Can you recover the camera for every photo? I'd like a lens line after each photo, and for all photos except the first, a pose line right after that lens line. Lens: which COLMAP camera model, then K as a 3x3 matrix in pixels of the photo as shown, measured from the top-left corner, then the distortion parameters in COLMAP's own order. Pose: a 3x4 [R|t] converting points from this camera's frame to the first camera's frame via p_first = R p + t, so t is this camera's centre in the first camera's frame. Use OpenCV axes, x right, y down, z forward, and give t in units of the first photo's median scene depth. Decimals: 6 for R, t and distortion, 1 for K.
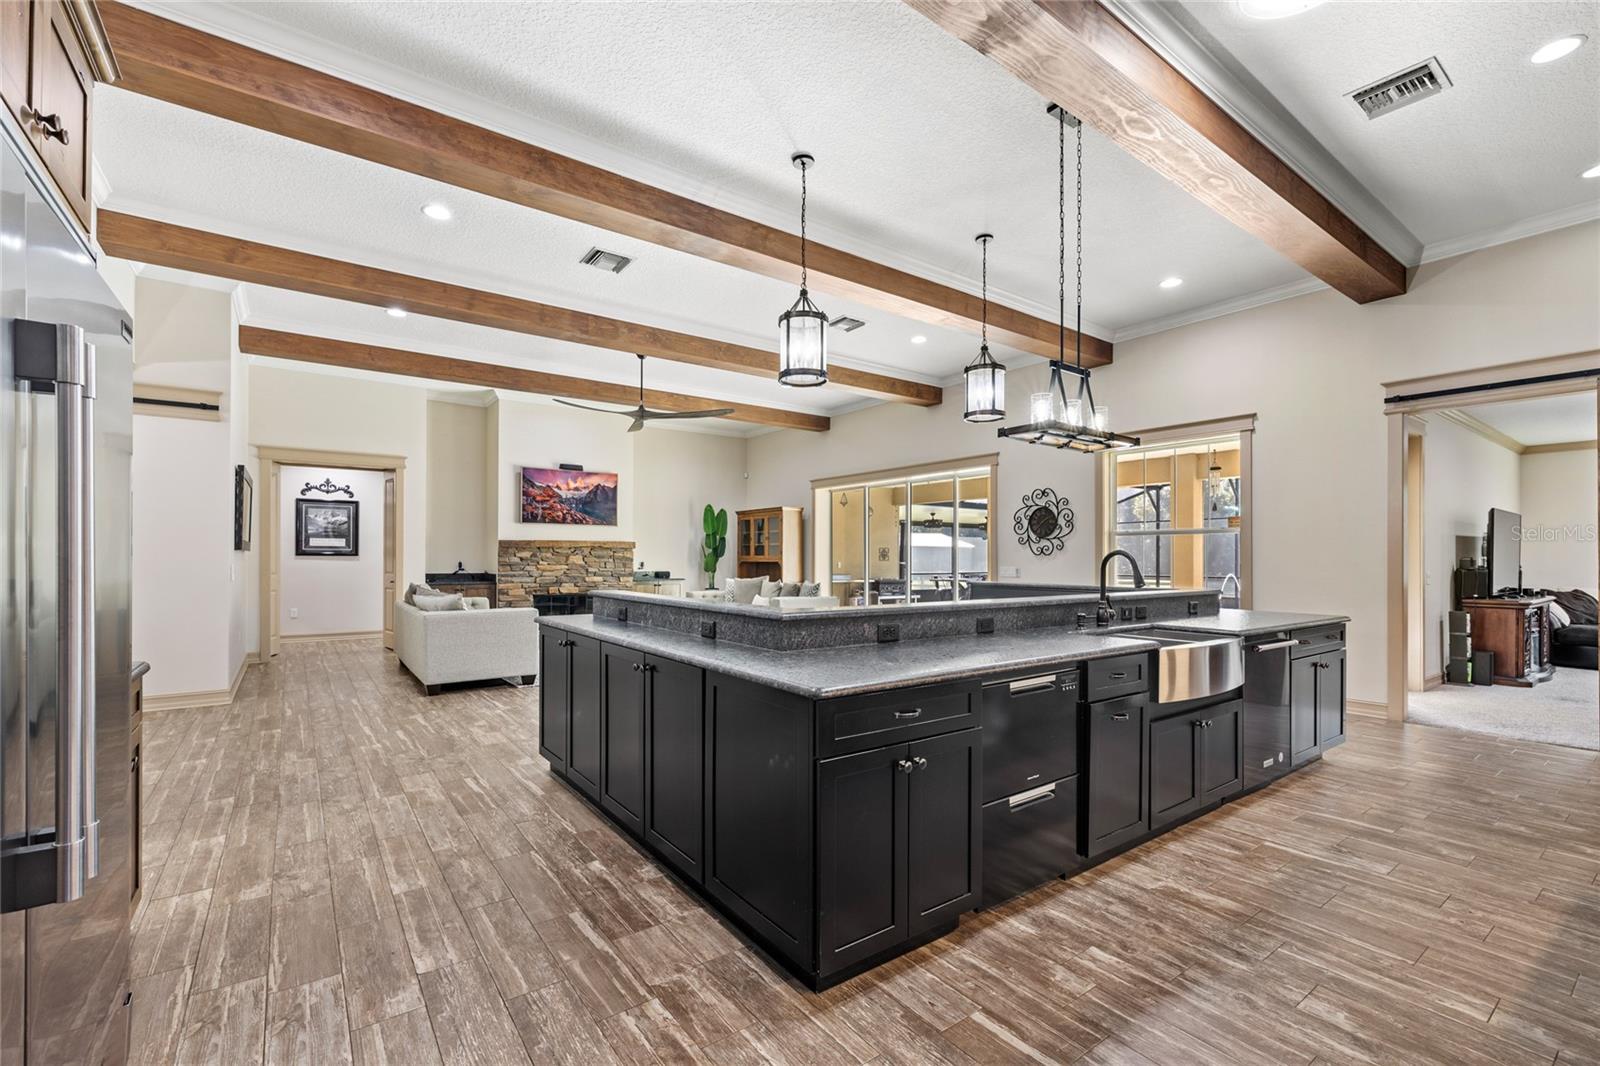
lens RADIAL K [[689.3, 0, 790.6], [0, 689.3, 554.5], [0, 0, 1]] dist [0.002829, -0.000745]
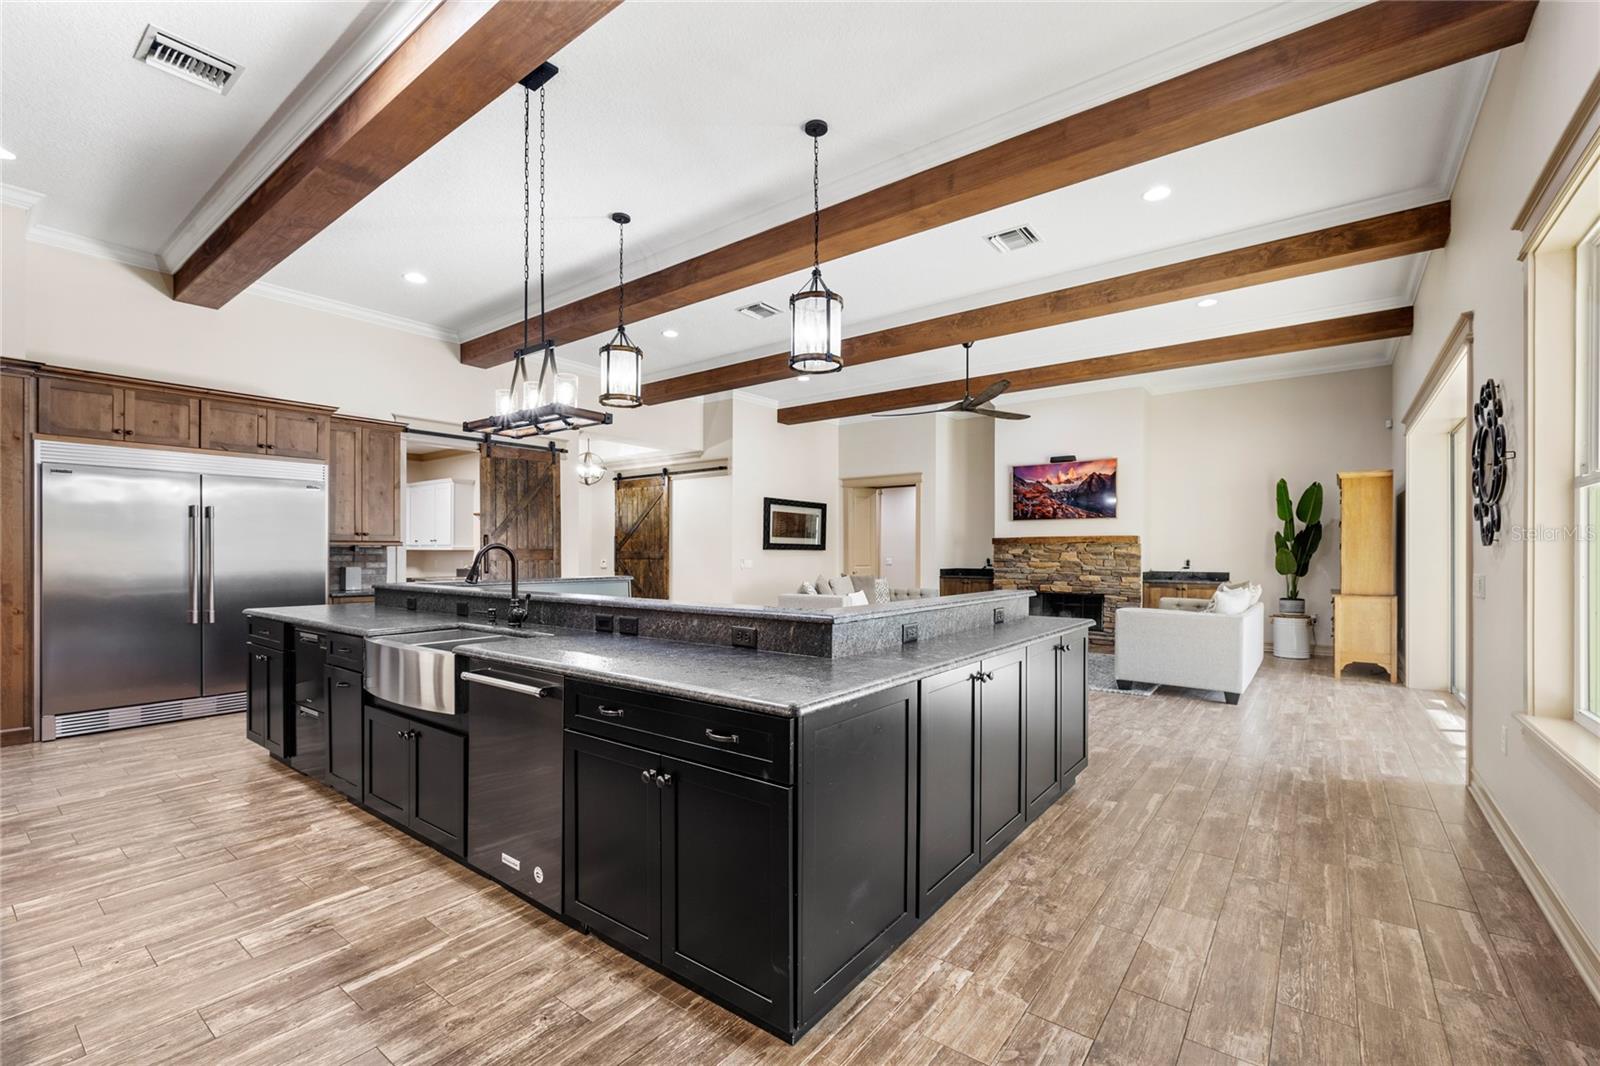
lens RADIAL K [[689.3, 0, 790.6], [0, 689.3, 554.5], [0, 0, 1]] dist [0.002829, -0.000745]
pose [[0.280076, -0.000814, -0.959978, 0.816747], [0.003449, 0.999994, 0.000159, 0.005252], [0.959972, -0.003355, 0.280077, 0.625583]]
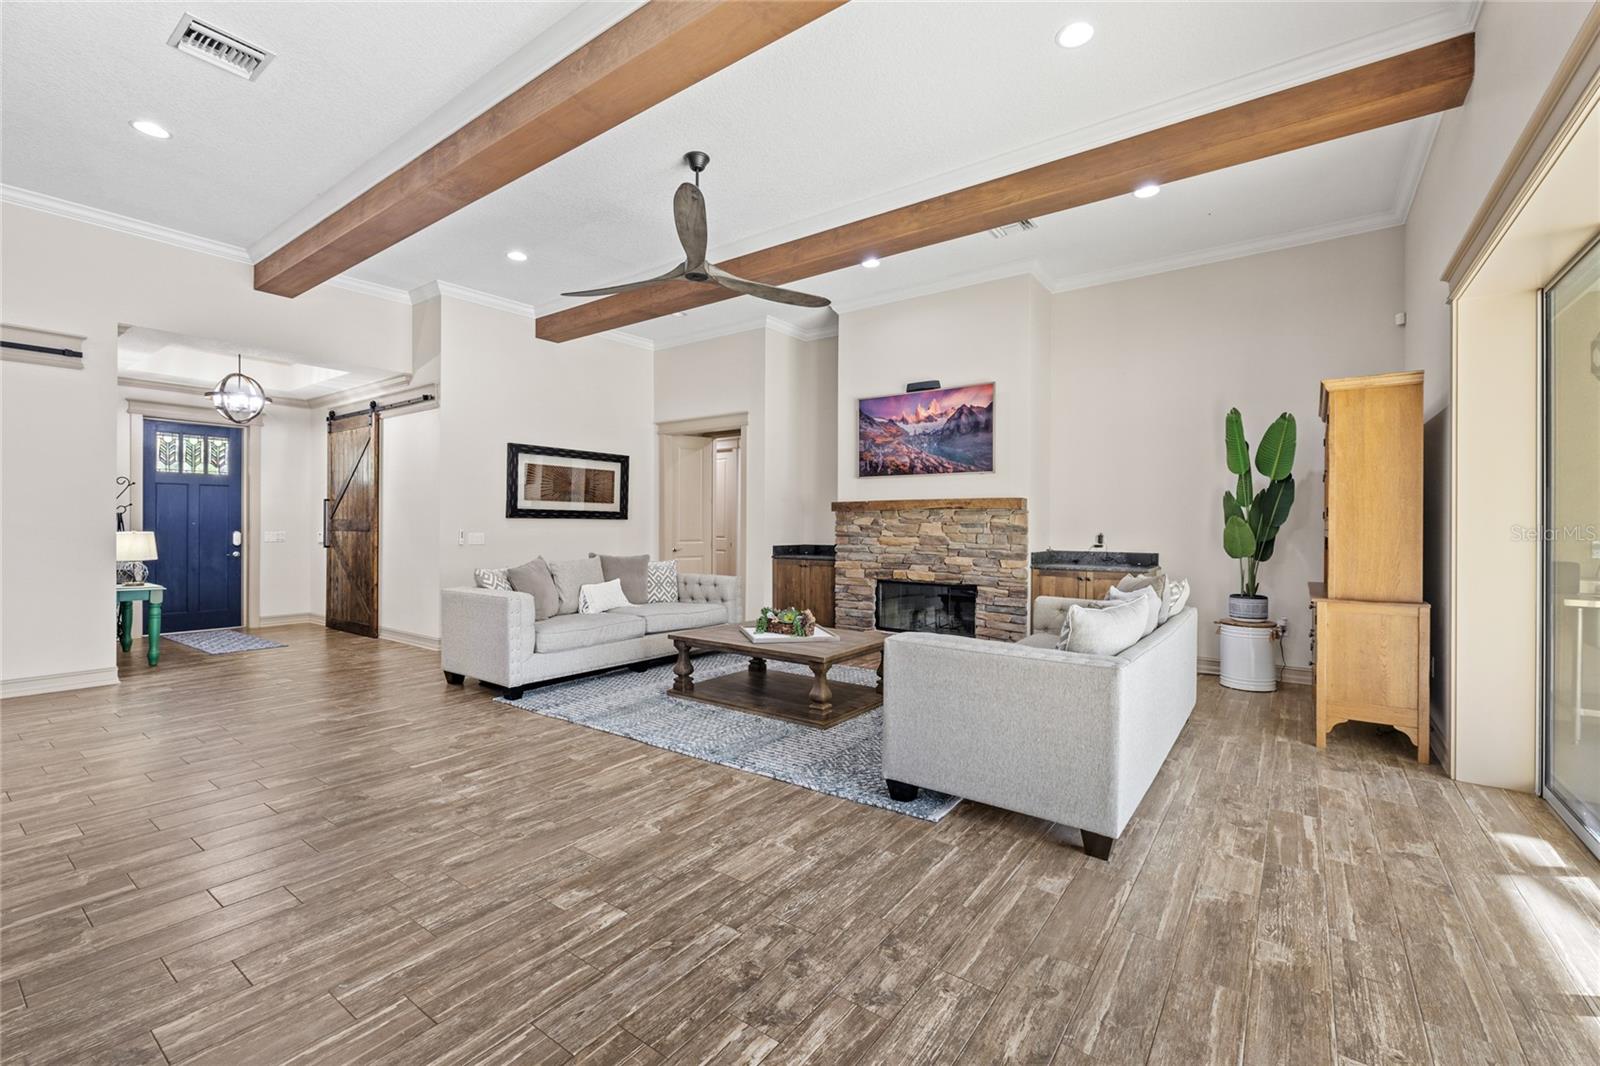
lens RADIAL K [[682.4, 0, 792.7], [0, 682.4, 526.2], [0, 0, 1]] dist [-0.000262, 0.000132]
pose [[0.300253, 0.000325, -0.953860, 0.430829], [0.001016, 0.999999, 0.000661, 0.007180], [0.953859, -0.001167, 0.300252, 1.154974]]
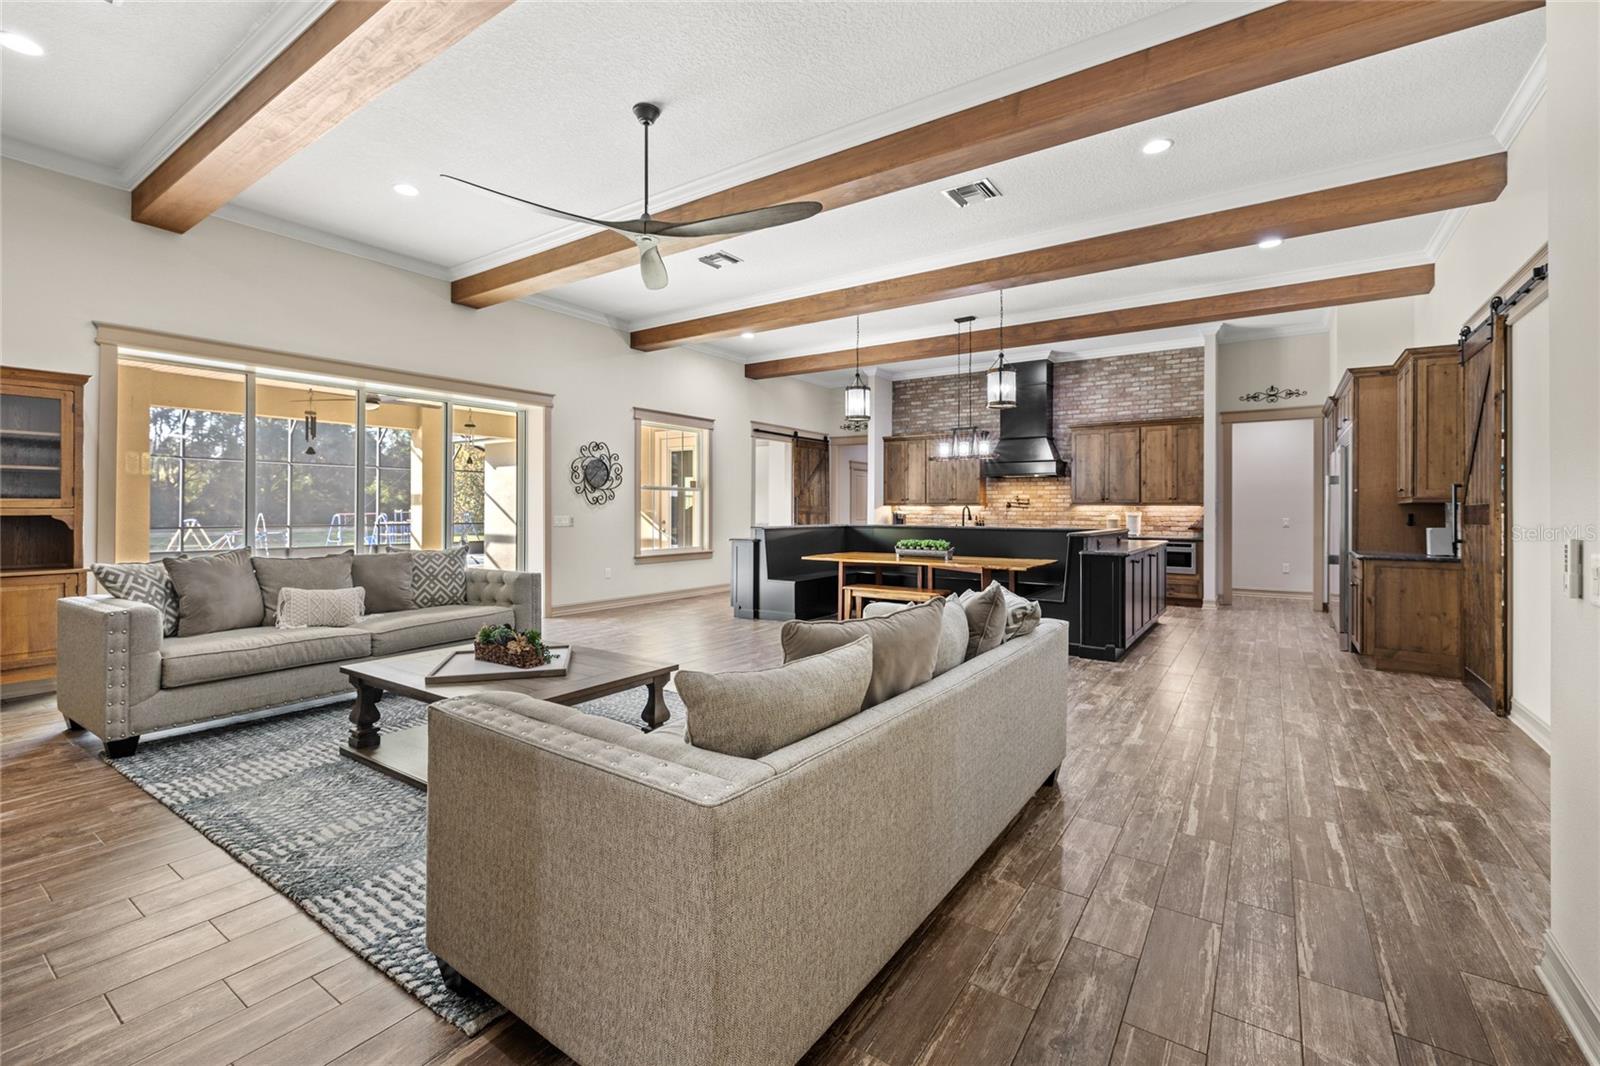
lens RADIAL K [[686.2, 0, 801.0], [0, 686.2, 505.8], [0, 0, 1]] dist [0.001271, 0.000520]
pose [[-0.337558, 0.000264, 0.941305, -0.939326], [-0.009836, 0.999944, -0.003808, 0.005112], [-0.941253, -0.010544, -0.337537, 1.350032]]
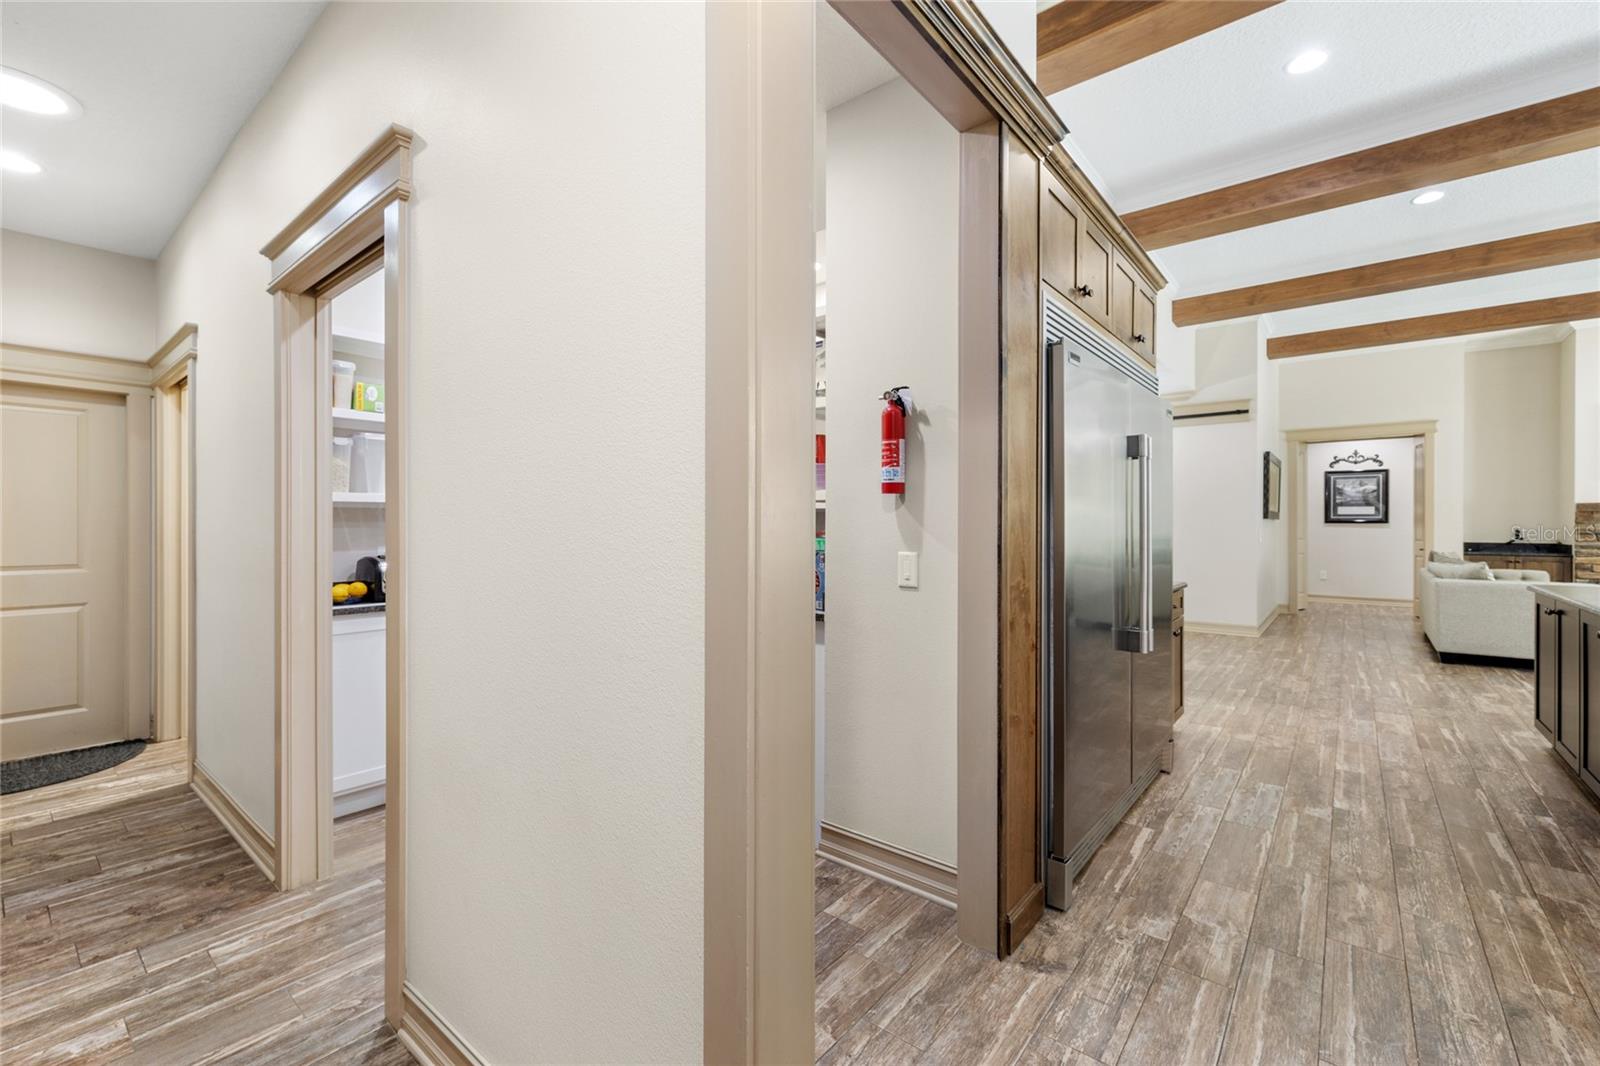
lens RADIAL K [[678.1, 0, 789.5], [0, 678.1, 524.3], [0, 0, 1]] dist [0.001477, -0.000353]
pose [[0.251002, -0.001906, -0.967985, 0.190929], [0.004534, 0.999989, -0.000794, 0.000745], [0.967976, -0.004189, 0.251008, -0.161803]]
